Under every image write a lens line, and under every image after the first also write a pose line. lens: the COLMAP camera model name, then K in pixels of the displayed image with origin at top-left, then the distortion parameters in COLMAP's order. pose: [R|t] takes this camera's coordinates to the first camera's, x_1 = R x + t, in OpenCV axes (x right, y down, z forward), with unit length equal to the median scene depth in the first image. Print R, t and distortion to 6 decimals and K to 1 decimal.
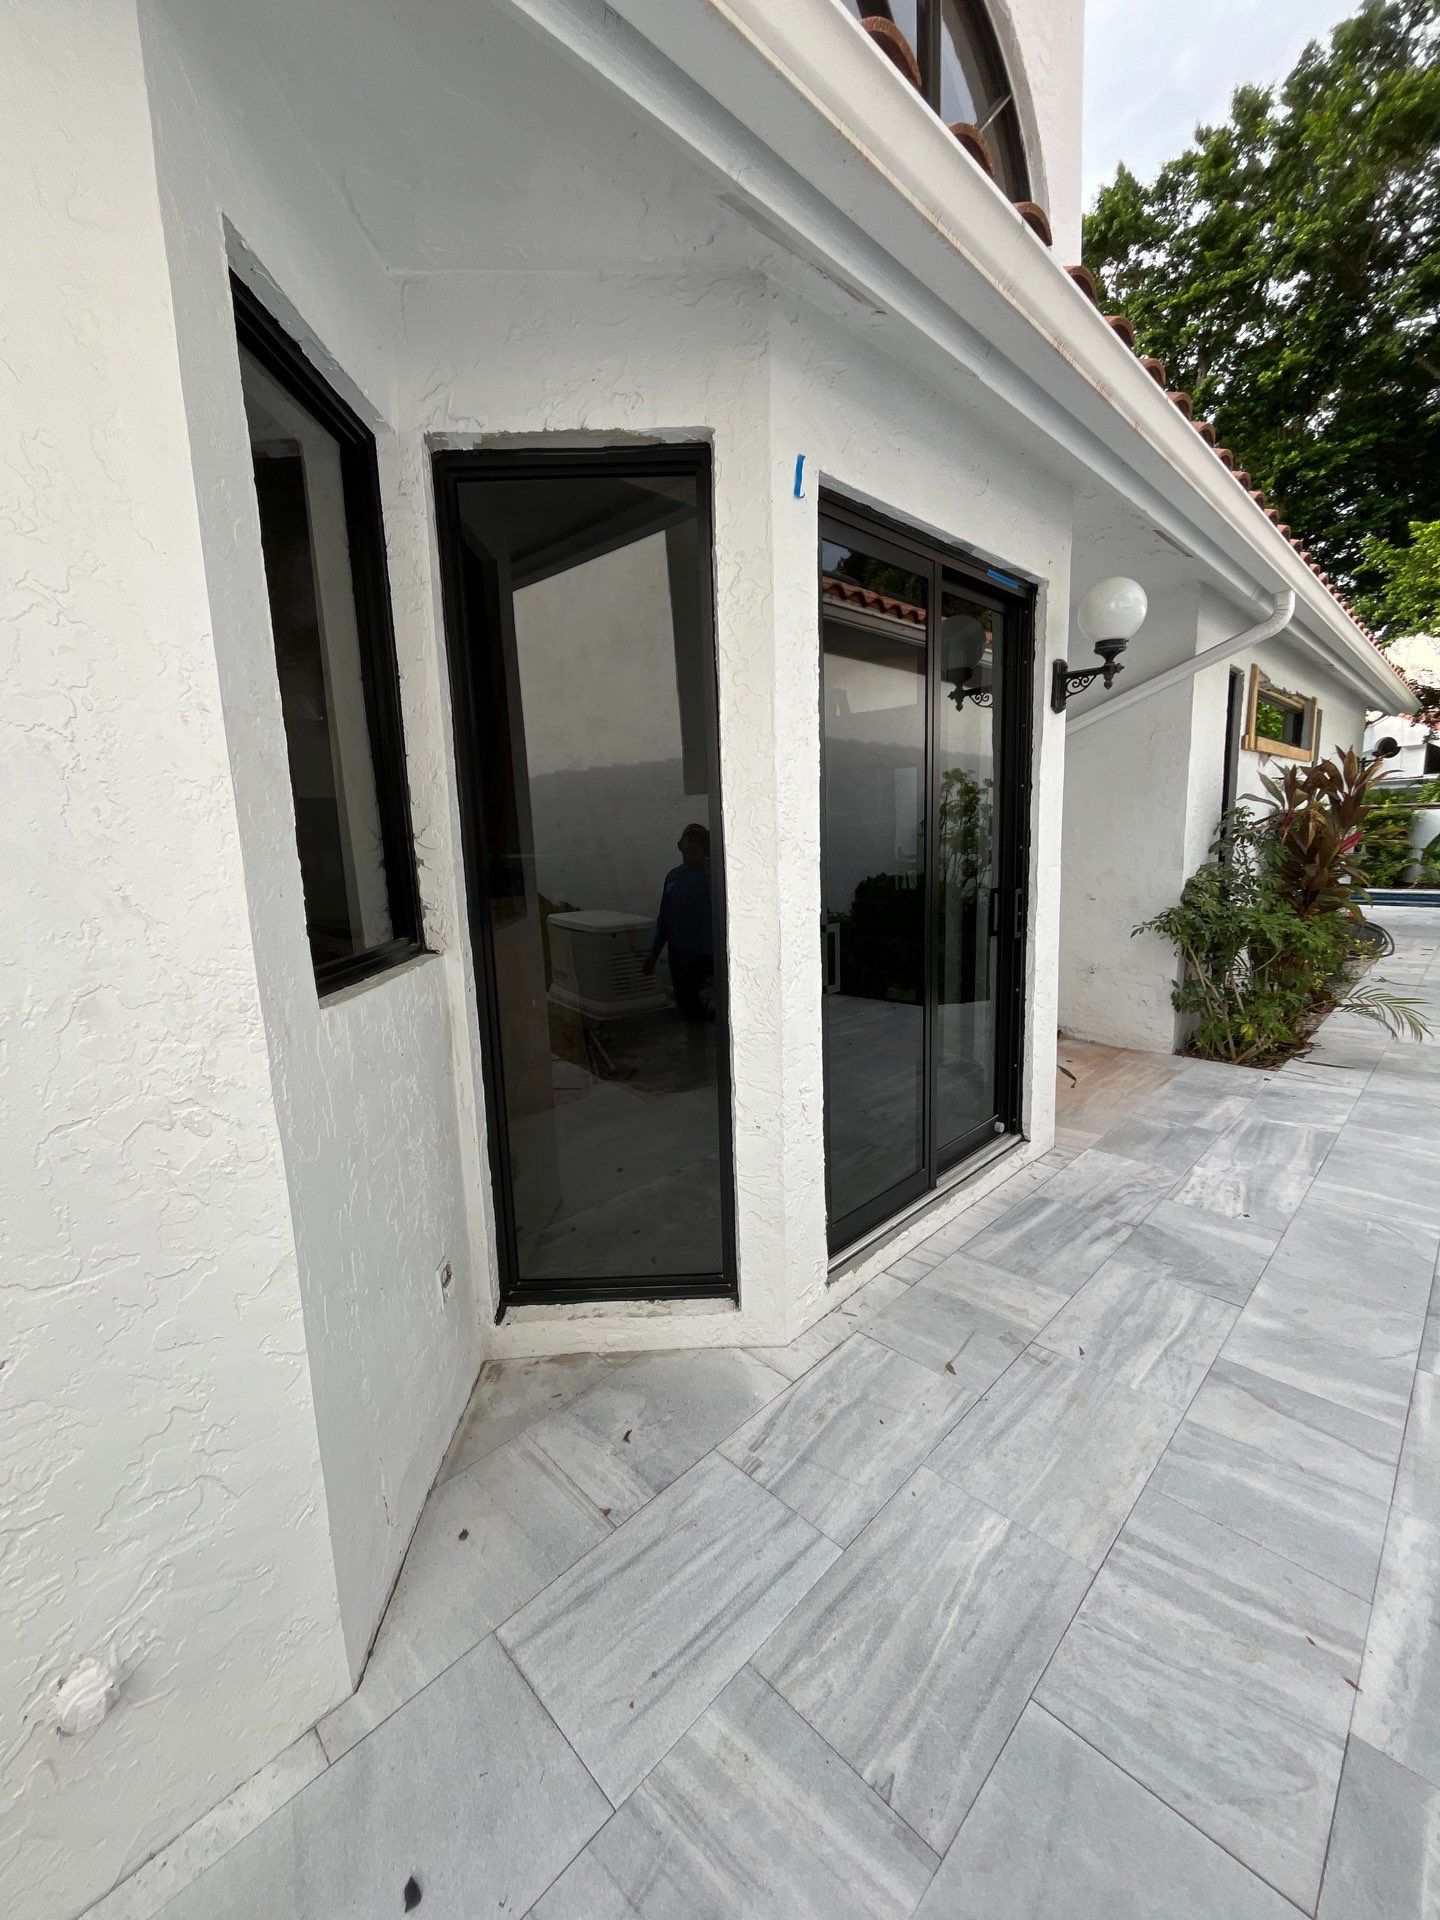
lens RADIAL K [[769.0, 0, 713.2], [0, 769.0, 953.7], [0, 0, 1]] dist [-0.008651, -0.000205]
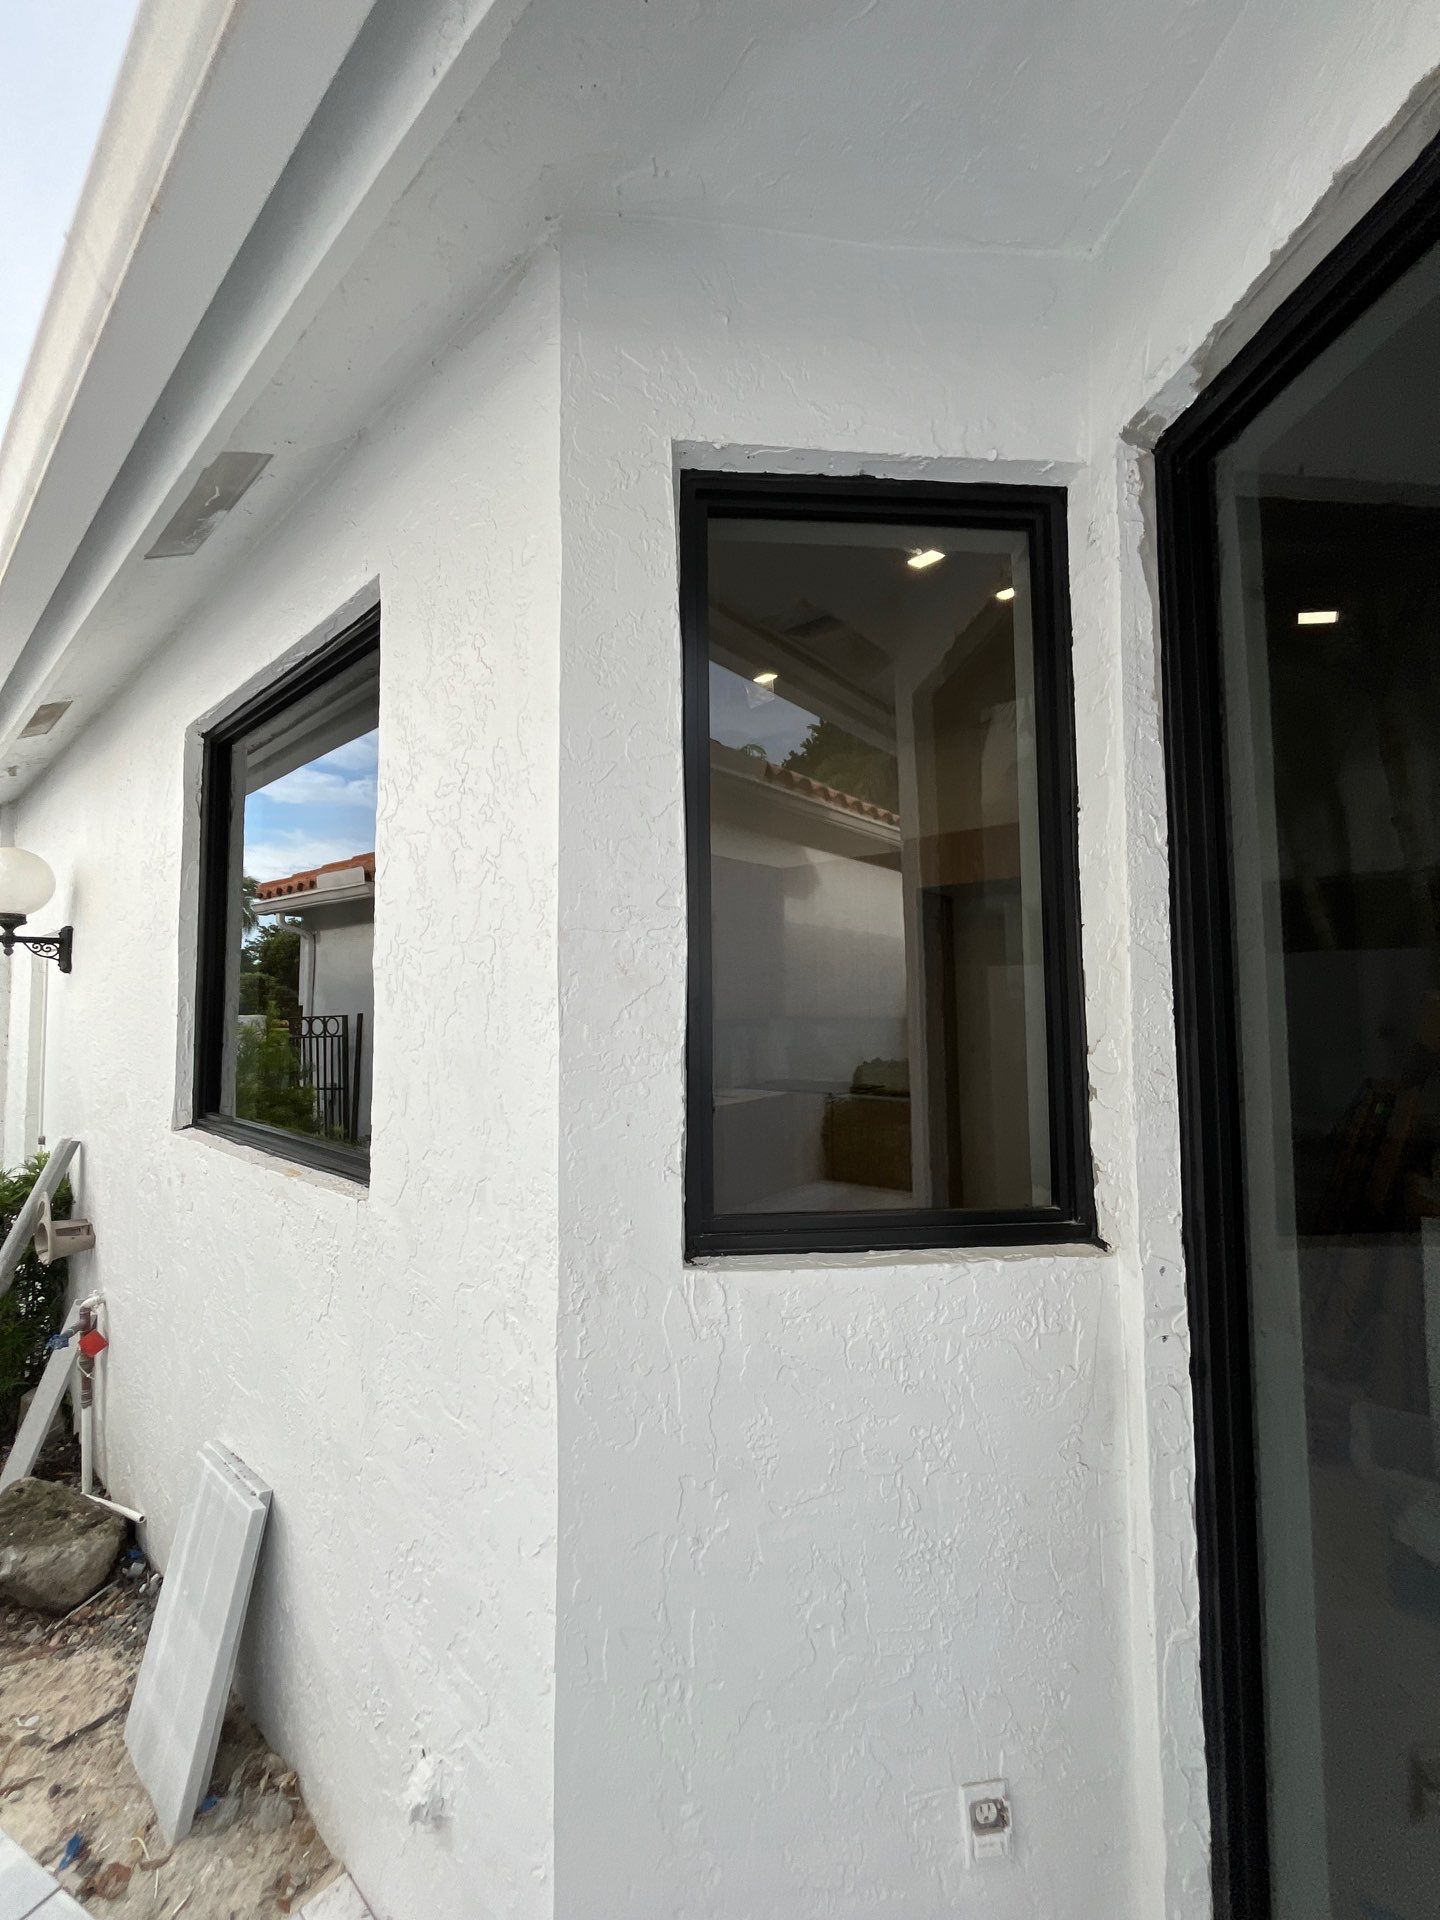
lens RADIAL K [[769.0, 0, 713.2], [0, 769.0, 953.7], [0, 0, 1]] dist [-0.008651, -0.000205]
pose [[0.075180, -0.025586, -0.996842, 0.230947], [-0.149171, 0.988133, -0.036613, -0.174365], [0.985949, 0.151452, 0.070472, 0.693792]]
